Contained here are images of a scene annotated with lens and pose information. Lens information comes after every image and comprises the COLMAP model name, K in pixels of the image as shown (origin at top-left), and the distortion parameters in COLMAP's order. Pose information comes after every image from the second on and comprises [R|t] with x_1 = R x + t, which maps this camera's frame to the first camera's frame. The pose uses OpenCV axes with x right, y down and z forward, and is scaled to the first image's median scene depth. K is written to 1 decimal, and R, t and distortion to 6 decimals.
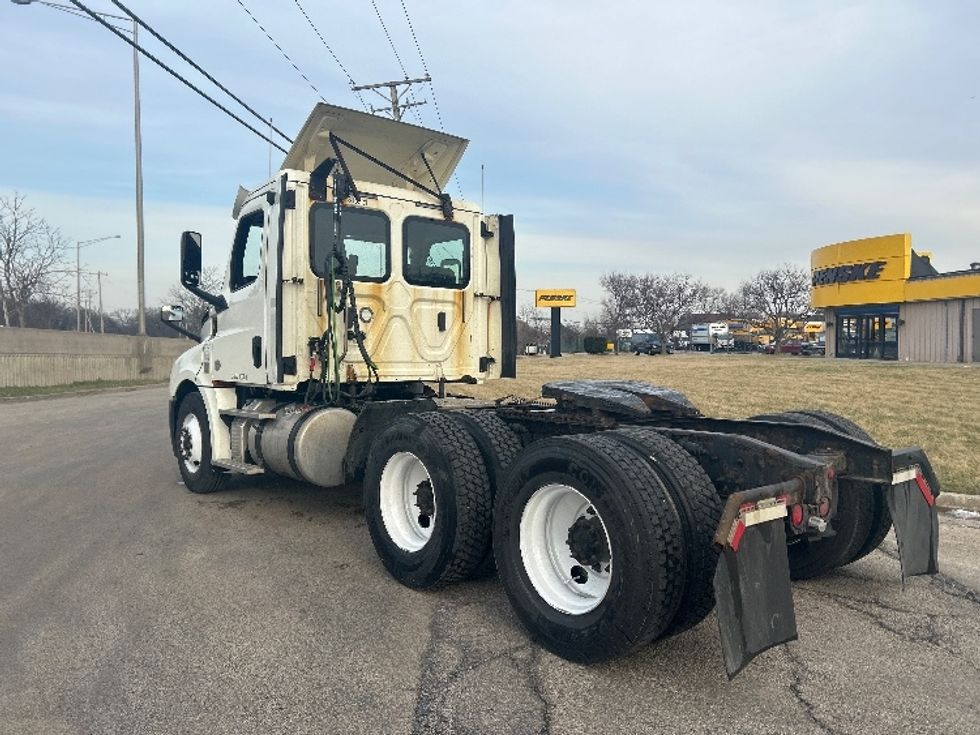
lens RADIAL K [[732.1, 0, 493.3], [0, 732.1, 369.4], [0, 0, 1]] dist [0.070106, -0.083379]
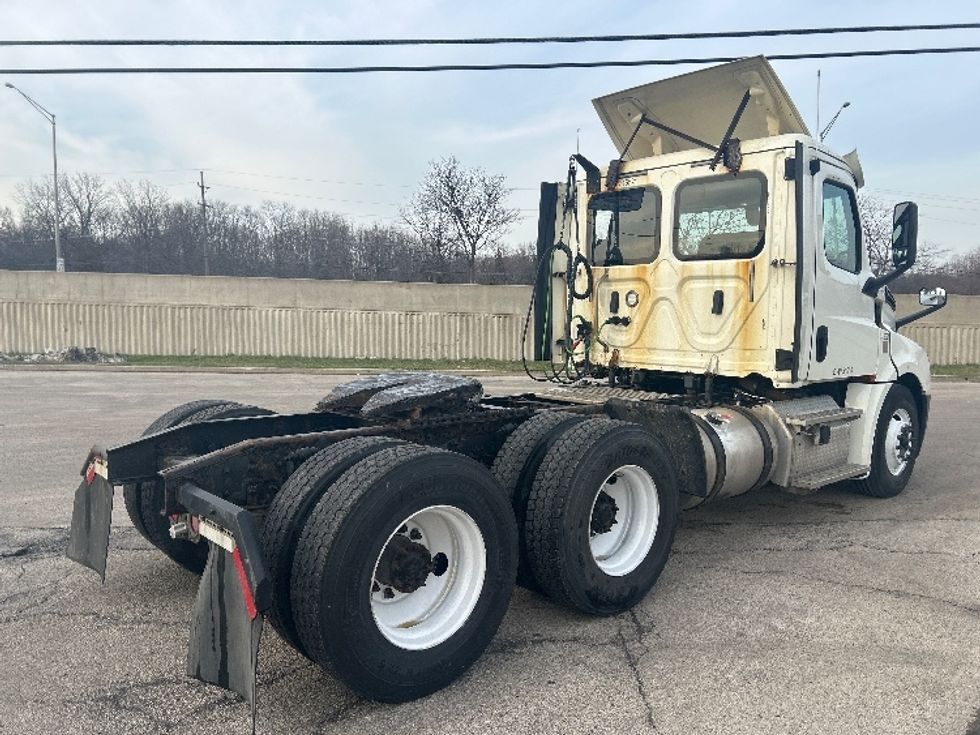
lens RADIAL K [[732.1, 0, 493.3], [0, 732.1, 369.4], [0, 0, 1]] dist [0.070106, -0.083379]
pose [[0.036839, 0.063201, -0.997321, 0.741188], [-0.049676, 0.996880, 0.061339, -0.029508], [0.998086, 0.047283, 0.039864, 0.733825]]
